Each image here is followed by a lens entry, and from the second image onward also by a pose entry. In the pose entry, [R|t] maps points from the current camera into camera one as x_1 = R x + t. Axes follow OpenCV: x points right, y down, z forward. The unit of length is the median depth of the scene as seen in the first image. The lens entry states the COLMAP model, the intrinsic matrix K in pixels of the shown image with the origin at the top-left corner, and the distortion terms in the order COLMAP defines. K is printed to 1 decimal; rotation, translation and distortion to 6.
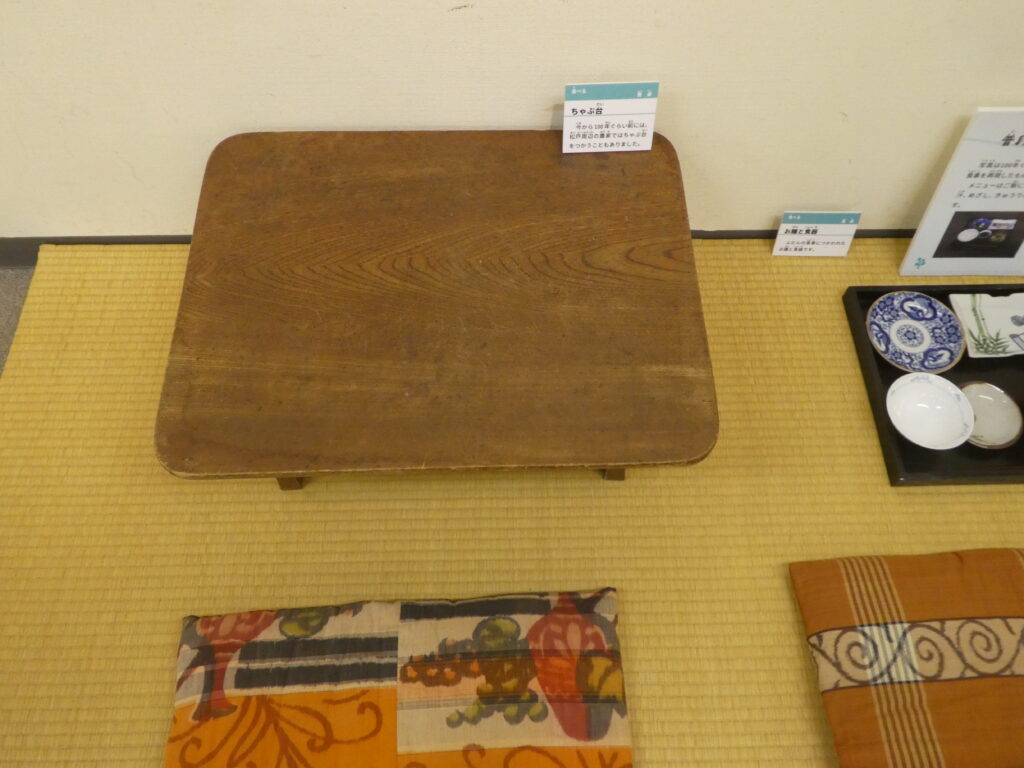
lens RADIAL K [[833.6, 0, 516.0], [0, 833.6, 384.5], [0, 0, 1]] dist [0.016221, -0.015856]
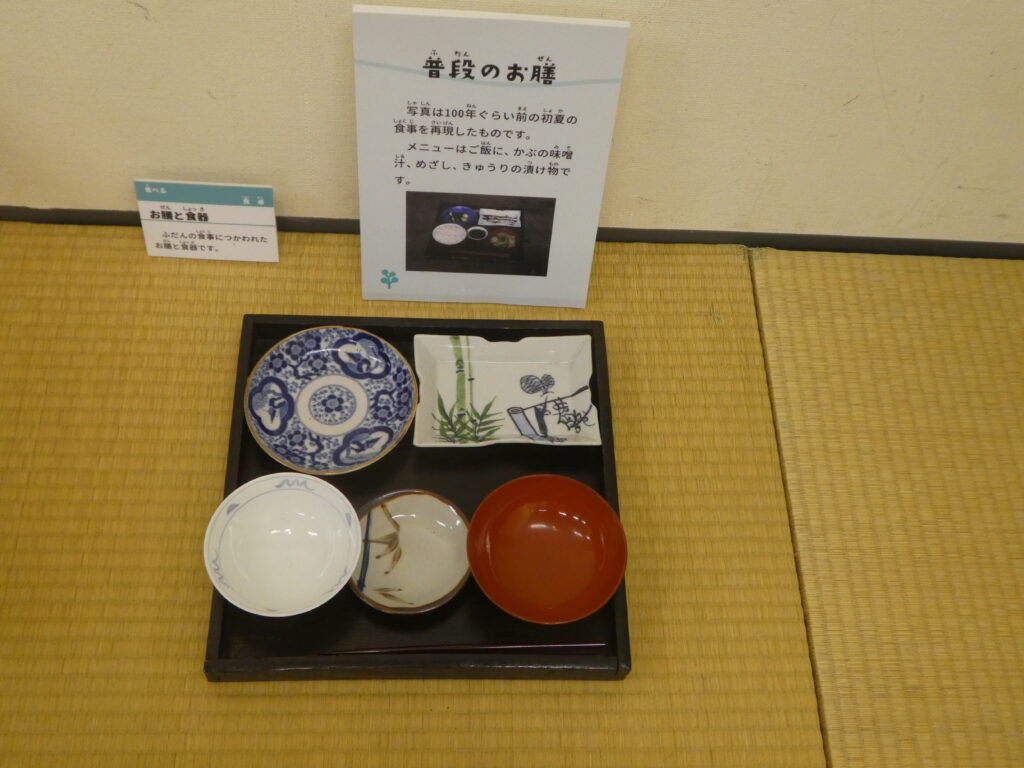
lens RADIAL K [[1196.5, 0, 515.9], [0, 1196.5, 382.8], [0, 0, 1]] dist [0.006199, 0.000000]
pose [[0.996406, 0.030877, 0.078883, 0.525629], [-0.026871, 0.998319, -0.051351, -0.034349], [-0.080336, 0.049046, 0.995560, 0.176622]]
